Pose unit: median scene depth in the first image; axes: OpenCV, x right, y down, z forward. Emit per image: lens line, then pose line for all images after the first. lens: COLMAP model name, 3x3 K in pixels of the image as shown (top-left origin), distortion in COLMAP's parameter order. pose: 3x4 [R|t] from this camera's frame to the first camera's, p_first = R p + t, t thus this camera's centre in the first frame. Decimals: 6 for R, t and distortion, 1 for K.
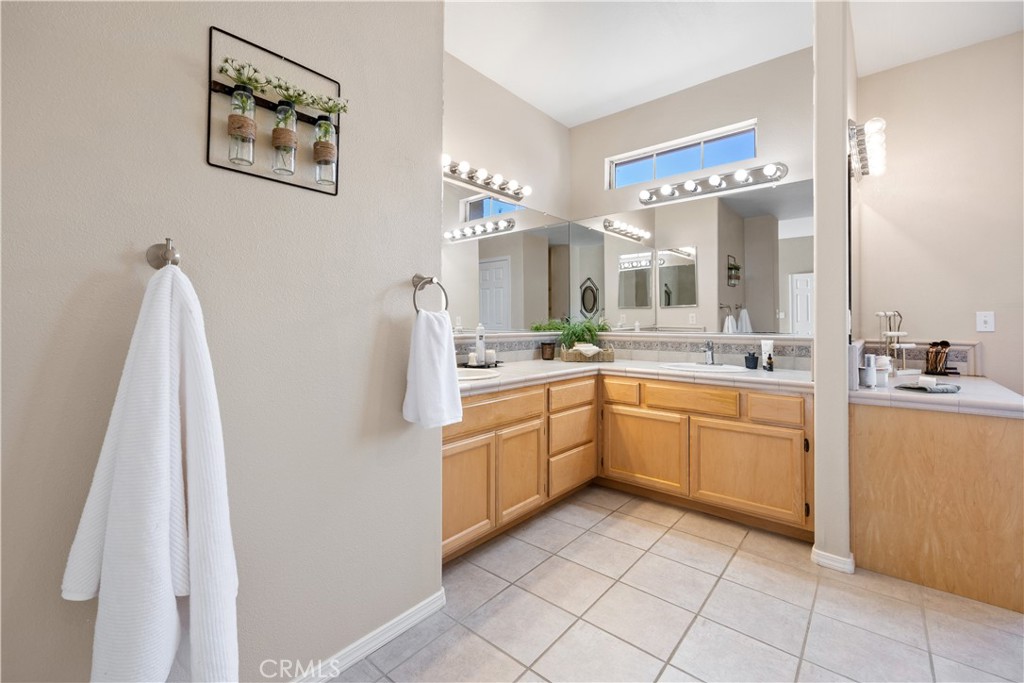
lens RADIAL K [[431.1, 0, 490.8], [0, 431.1, 320.1], [0, 0, 1]] dist [0.001938, 0.000103]
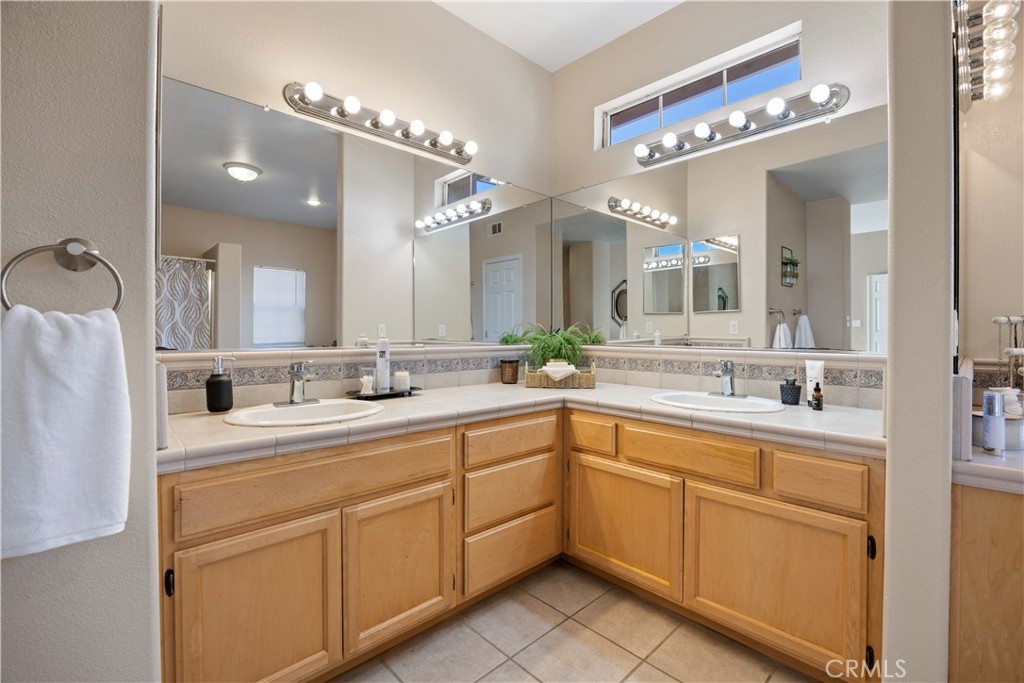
lens RADIAL K [[444.9, 0, 512.1], [0, 444.9, 334.4], [0, 0, 1]] dist [-0.021502, 0.003390]
pose [[0.996864, 0.002008, -0.079106, 0.240876], [-0.001102, 0.999933, 0.011503, 0.000948], [0.079124, -0.011379, 0.996800, 0.308903]]
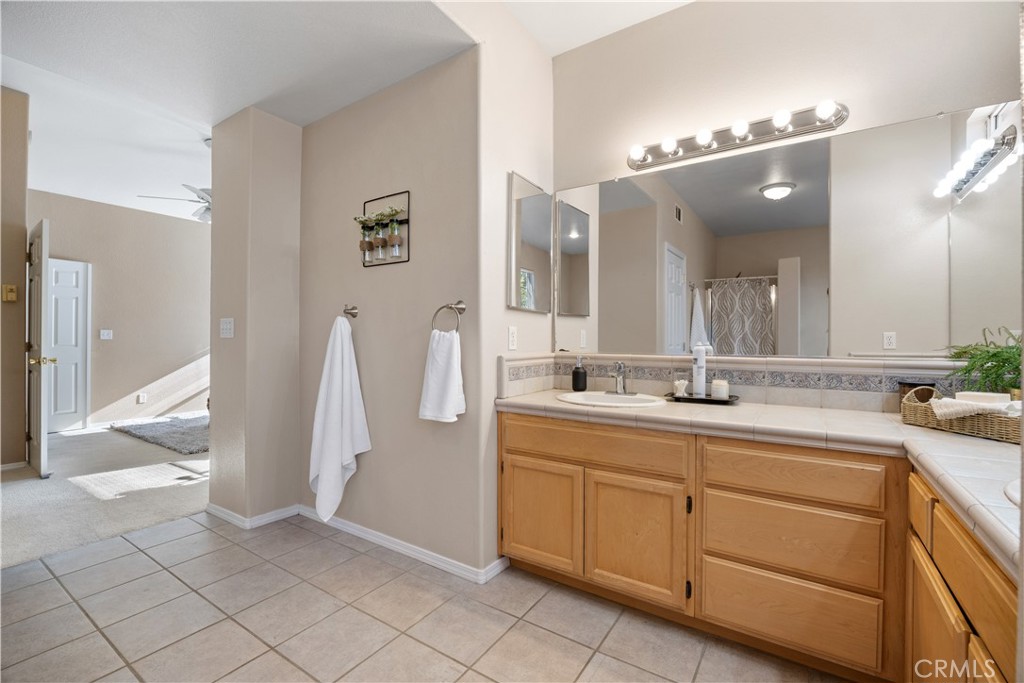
lens RADIAL K [[444.9, 0, 512.1], [0, 444.9, 334.4], [0, 0, 1]] dist [-0.021502, 0.003390]
pose [[0.148906, -0.011935, -0.988779, 0.686499], [0.001781, 0.999929, -0.011801, 0.002908], [0.988850, -0.000004, 0.148917, 0.574604]]
